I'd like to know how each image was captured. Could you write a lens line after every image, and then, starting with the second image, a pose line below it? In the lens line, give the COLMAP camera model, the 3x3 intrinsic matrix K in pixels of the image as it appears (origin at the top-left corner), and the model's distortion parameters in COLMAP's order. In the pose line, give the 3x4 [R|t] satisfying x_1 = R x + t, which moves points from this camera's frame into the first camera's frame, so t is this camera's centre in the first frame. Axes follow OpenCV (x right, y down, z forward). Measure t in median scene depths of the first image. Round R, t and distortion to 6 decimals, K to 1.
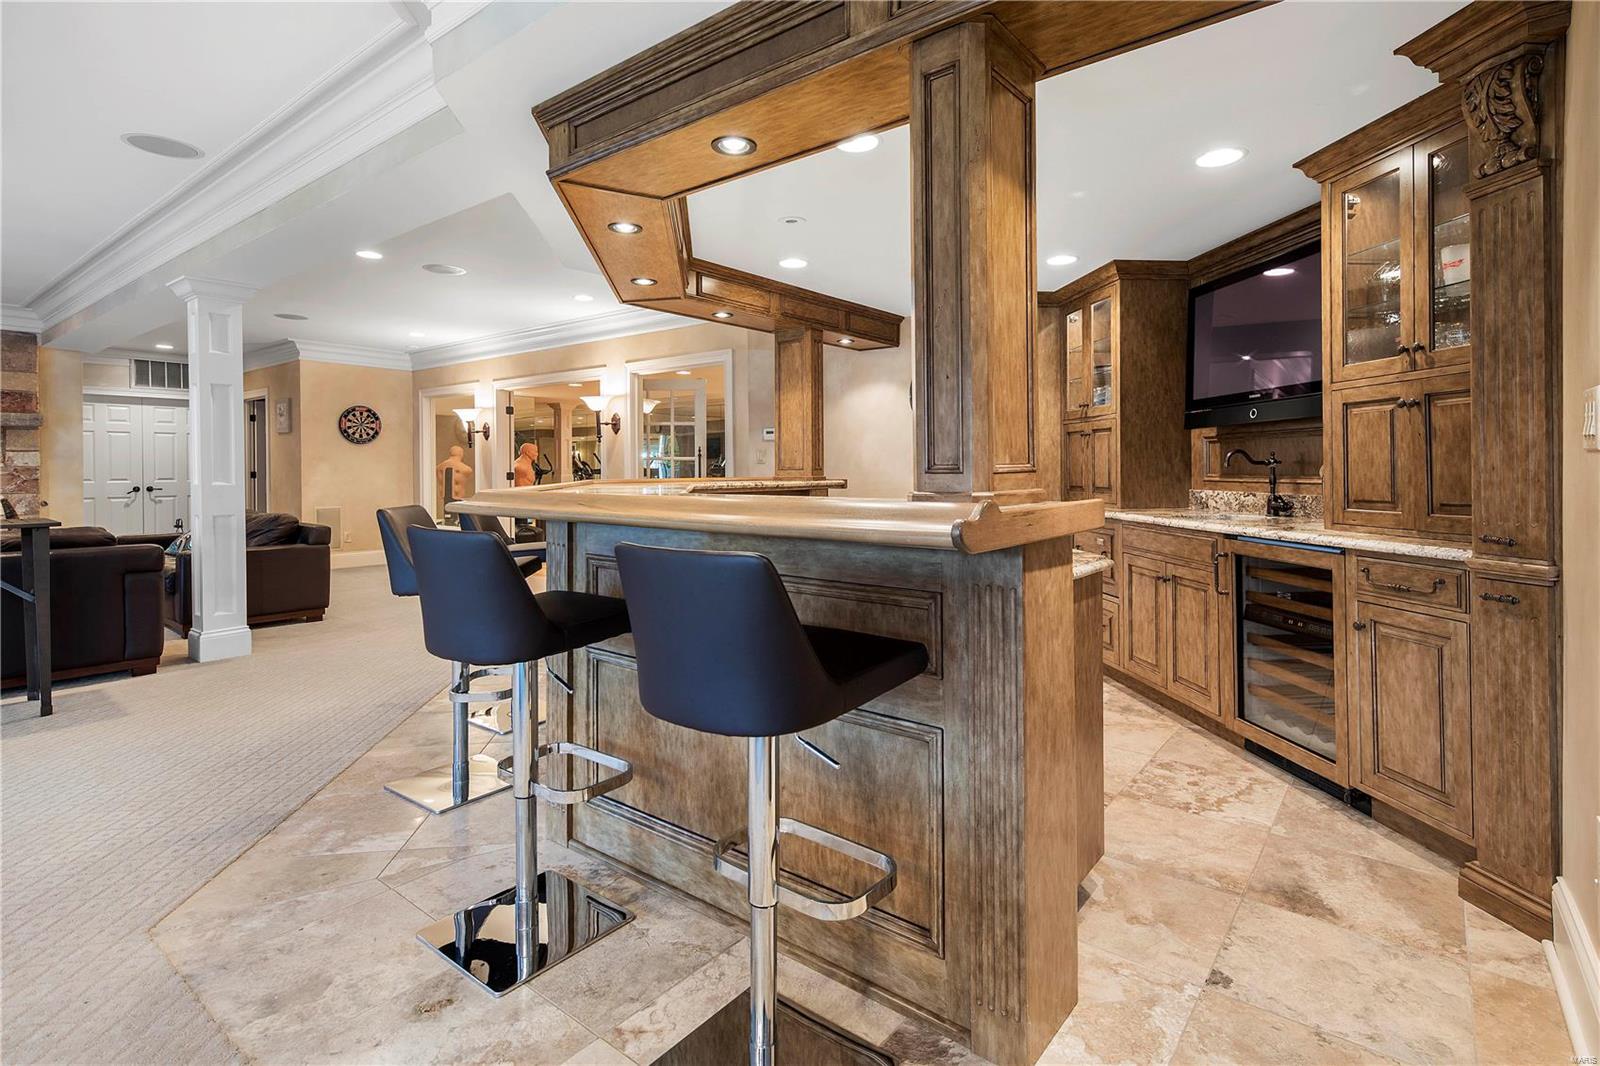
lens RADIAL K [[782.0, 0, 833.2], [0, 782.0, 463.4], [0, 0, 1]] dist [-0.003773, -0.002535]
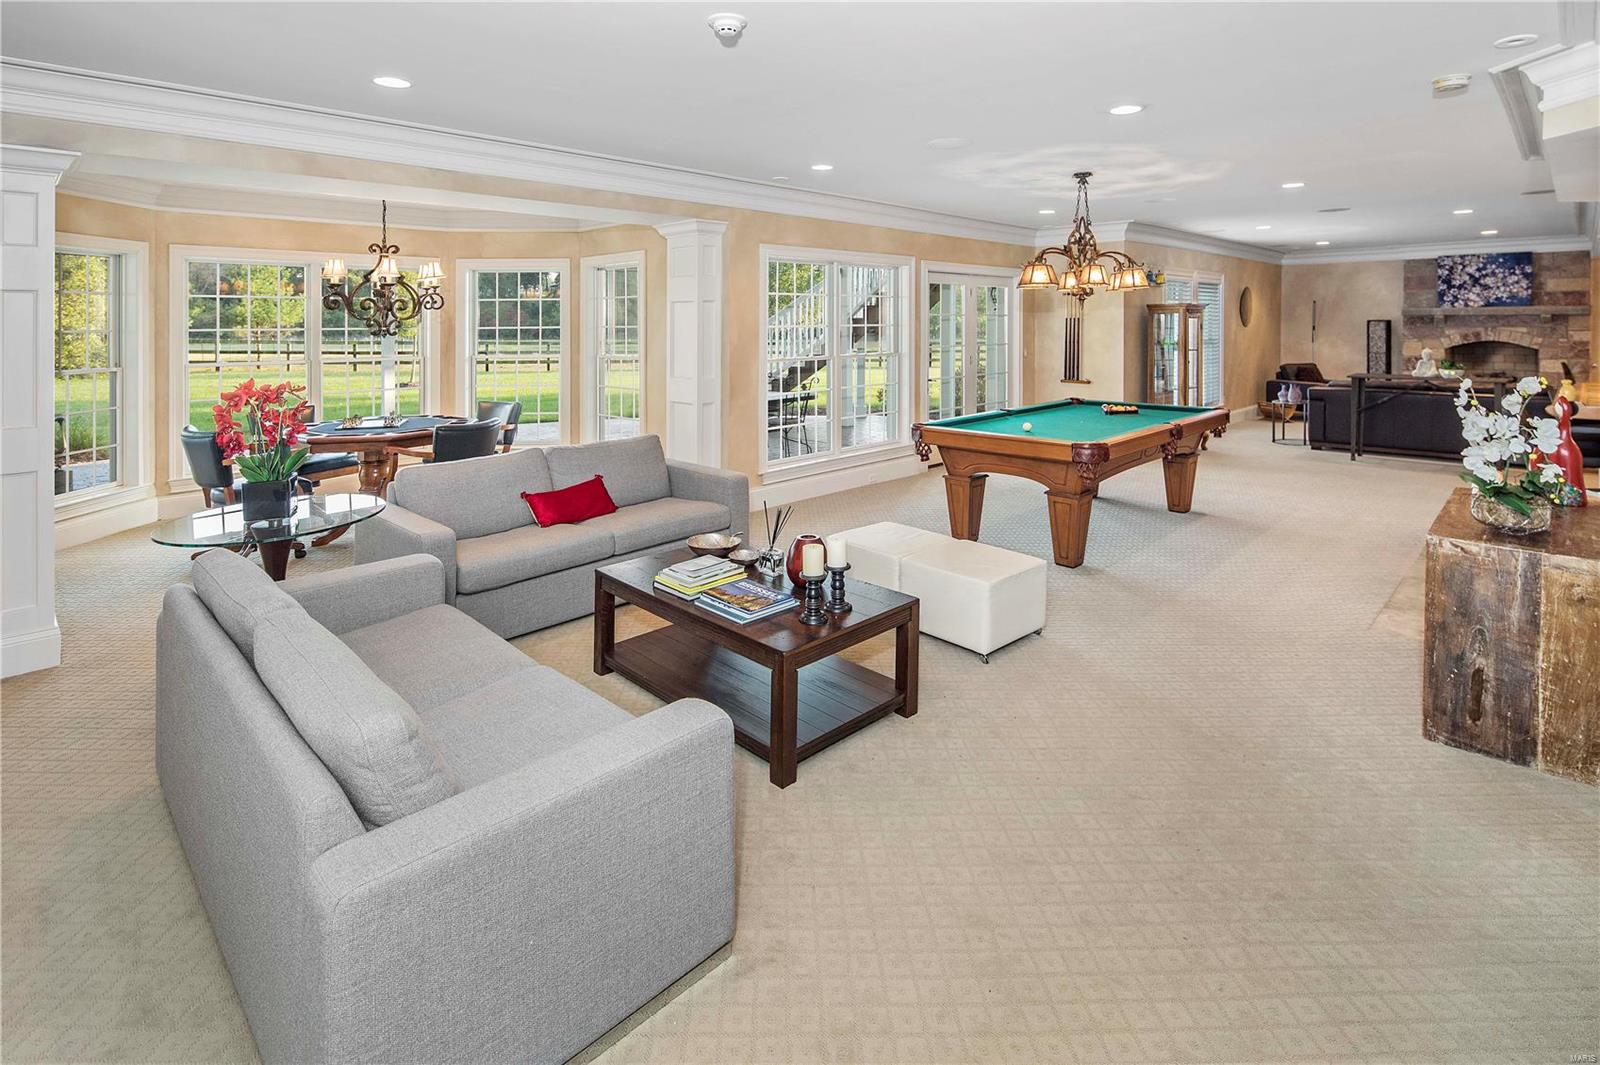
lens RADIAL K [[782.0, 0, 806.2], [0, 782.0, 341.6], [0, 0, 1]] dist [-0.003773, -0.002535]
pose [[-0.135066, 0.029148, -0.990408, 0.576387], [0.012844, 0.999535, 0.027665, -0.050048], [0.990753, -0.008984, -0.135377, -0.243750]]
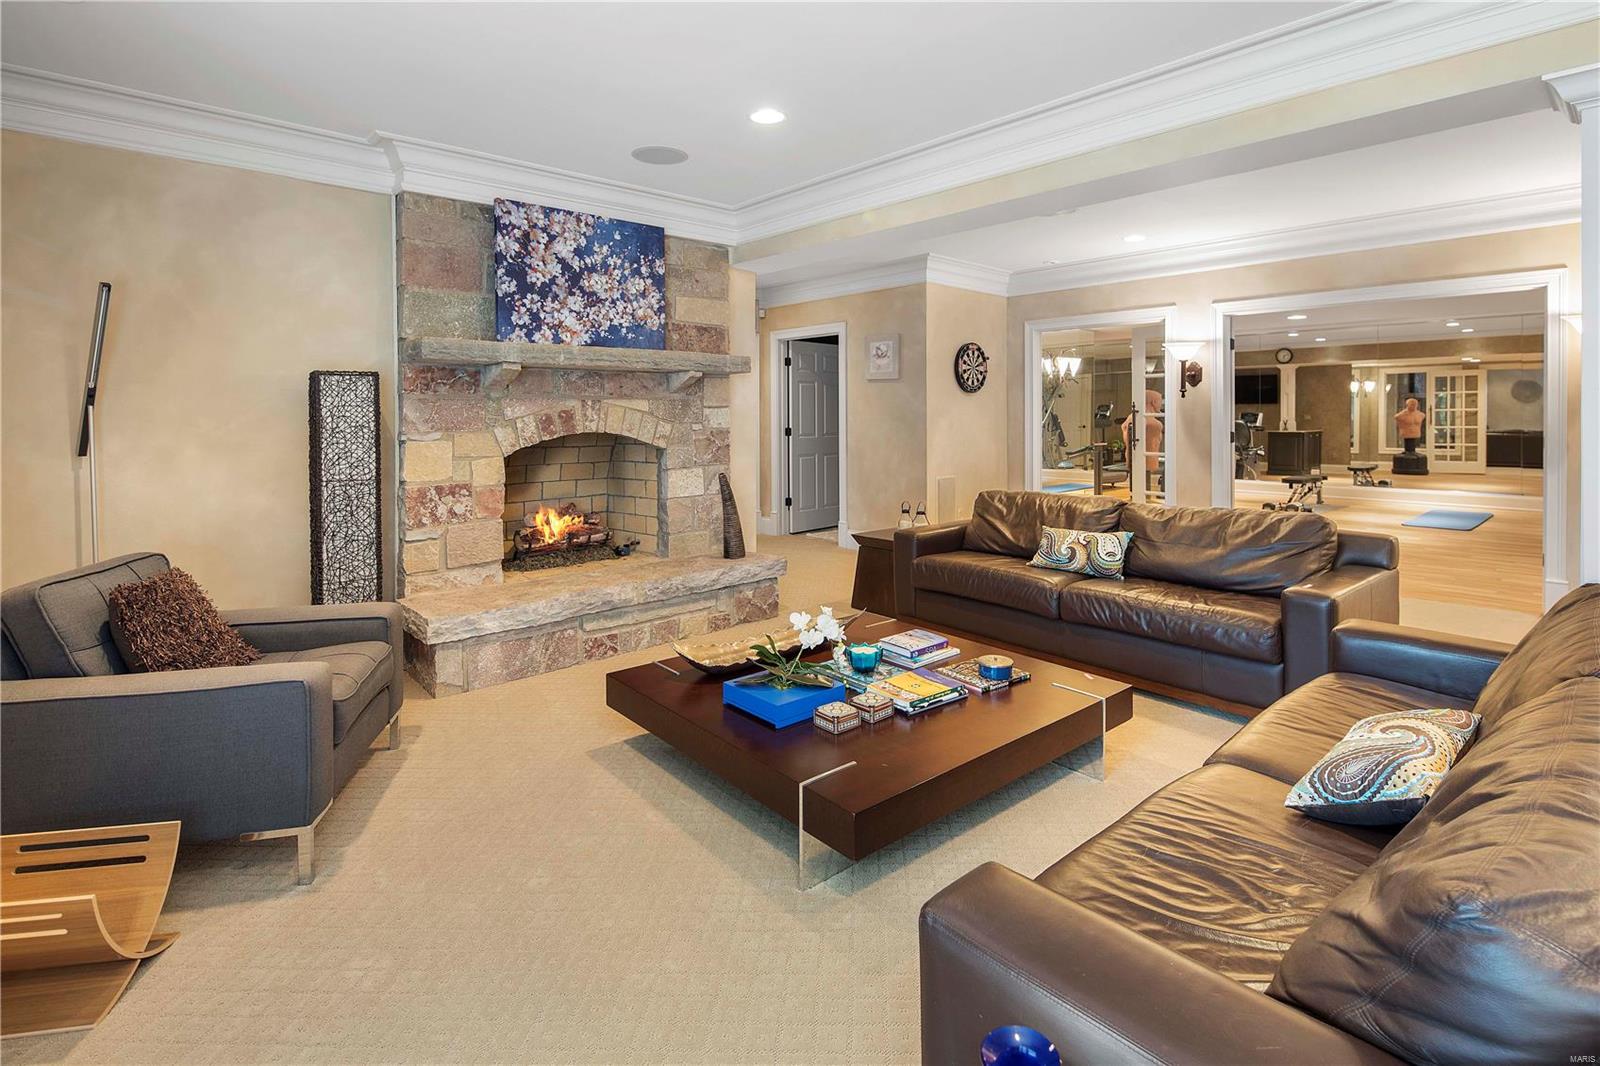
lens RADIAL K [[782.0, 0, 815.0], [0, 782.0, 414.6], [0, 0, 1]] dist [-0.003773, -0.002535]
pose [[0.983749, -0.002377, -0.179534, -0.745431], [0.003959, 0.999956, 0.008457, -0.012862], [0.179506, -0.009030, 0.983715, 0.262162]]
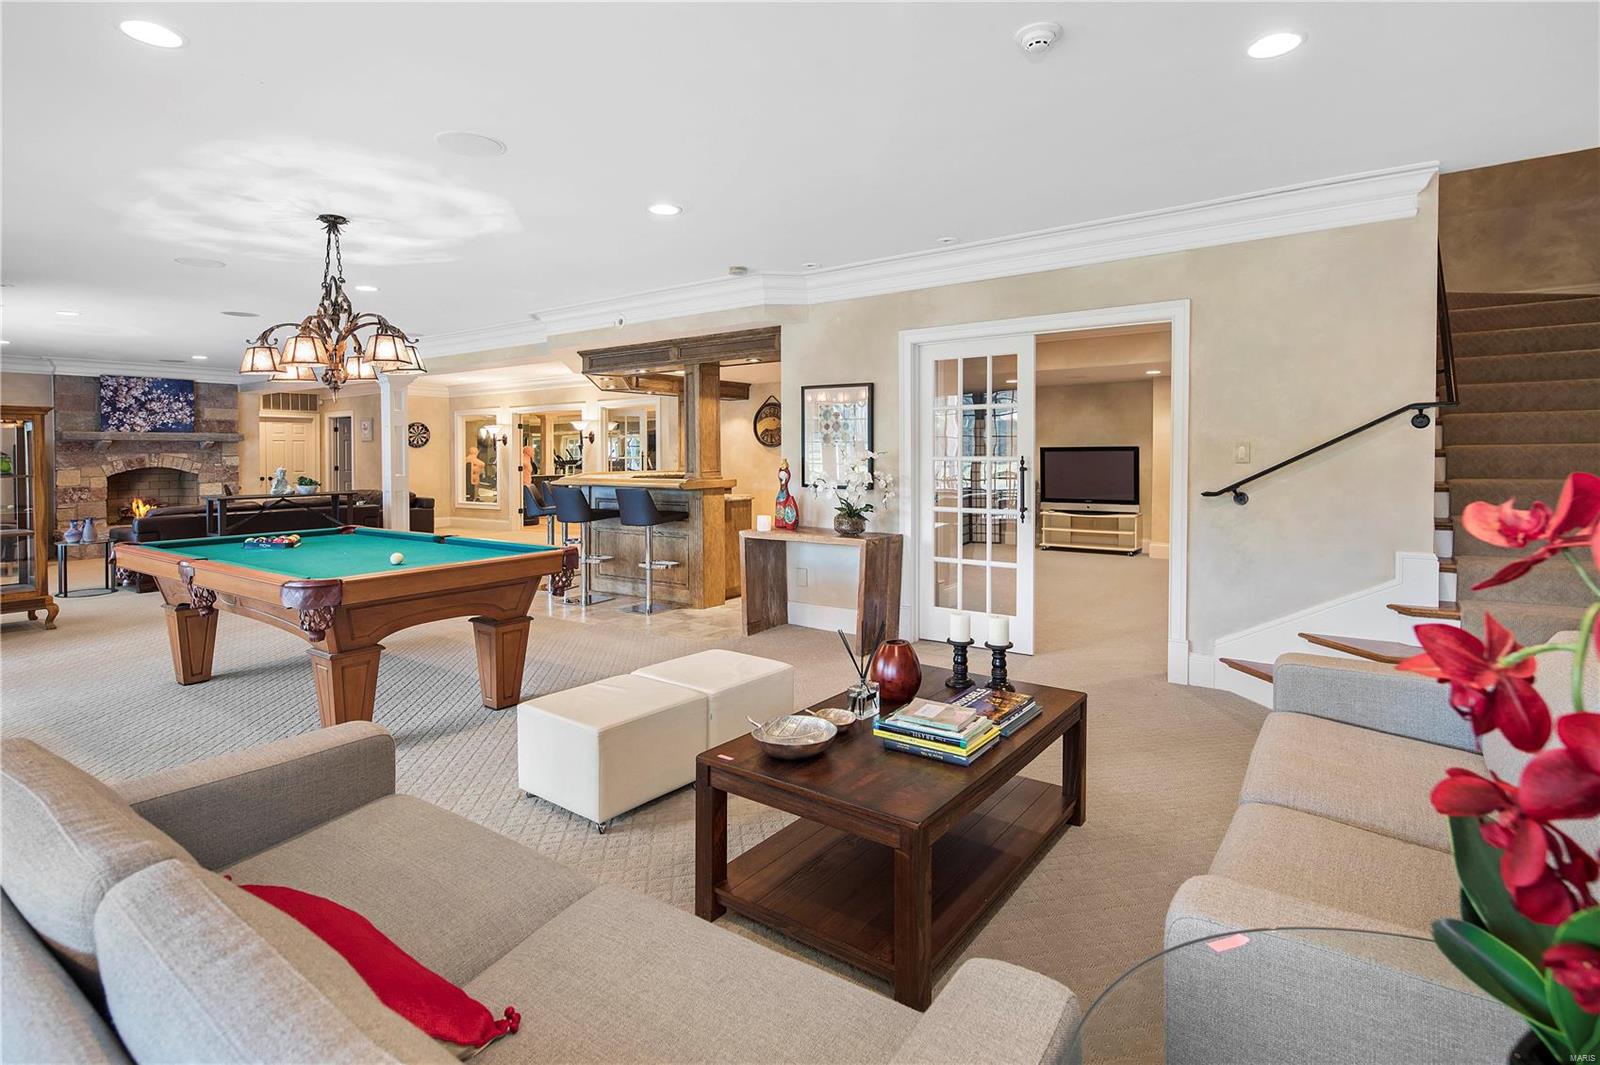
lens RADIAL K [[782.0, 0, 821.5], [0, 782.0, 460.1], [0, 0, 1]] dist [-0.003773, -0.002535]
pose [[0.999377, -0.004233, 0.035039, 0.143214], [0.003822, 0.999923, 0.011785, -0.019836], [-0.035086, -0.011644, 0.999316, -0.642137]]
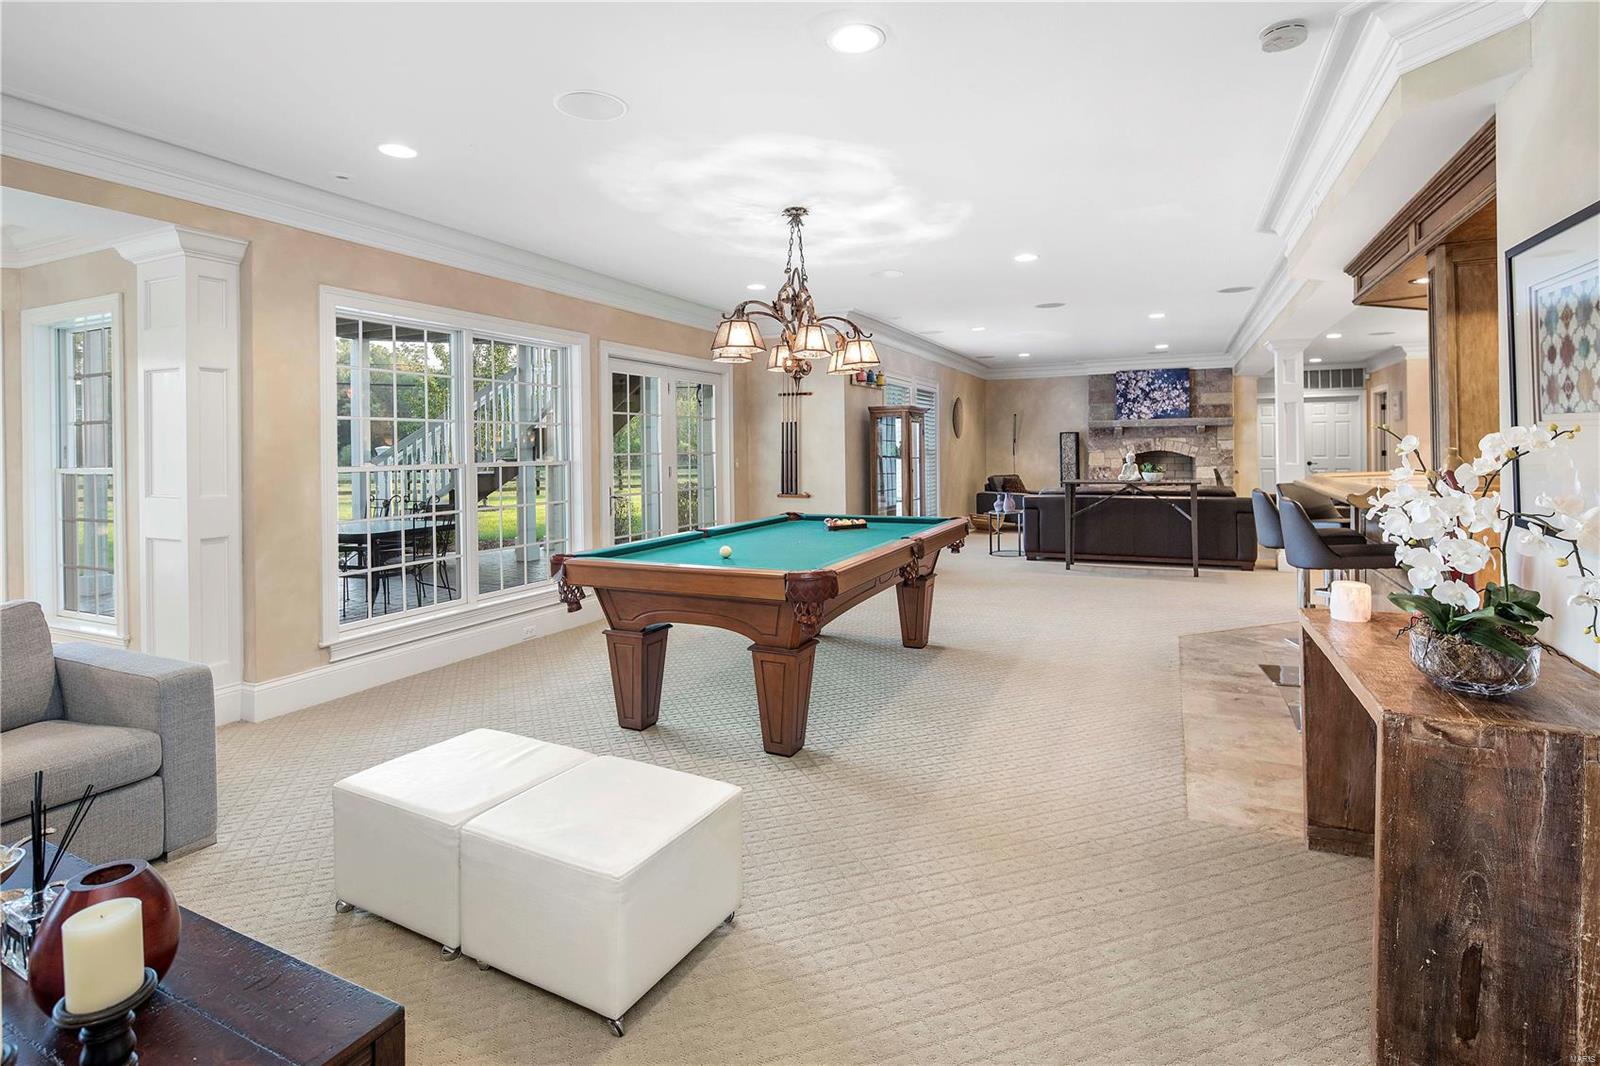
lens RADIAL K [[782.0, 0, 804.4], [0, 782.0, 459.2], [0, 0, 1]] dist [-0.003773, -0.002535]
pose [[0.205405, 0.014911, -0.978563, 0.361509], [0.017846, 0.999661, 0.018979, -0.020277], [0.978514, -0.021362, 0.205069, -0.197157]]
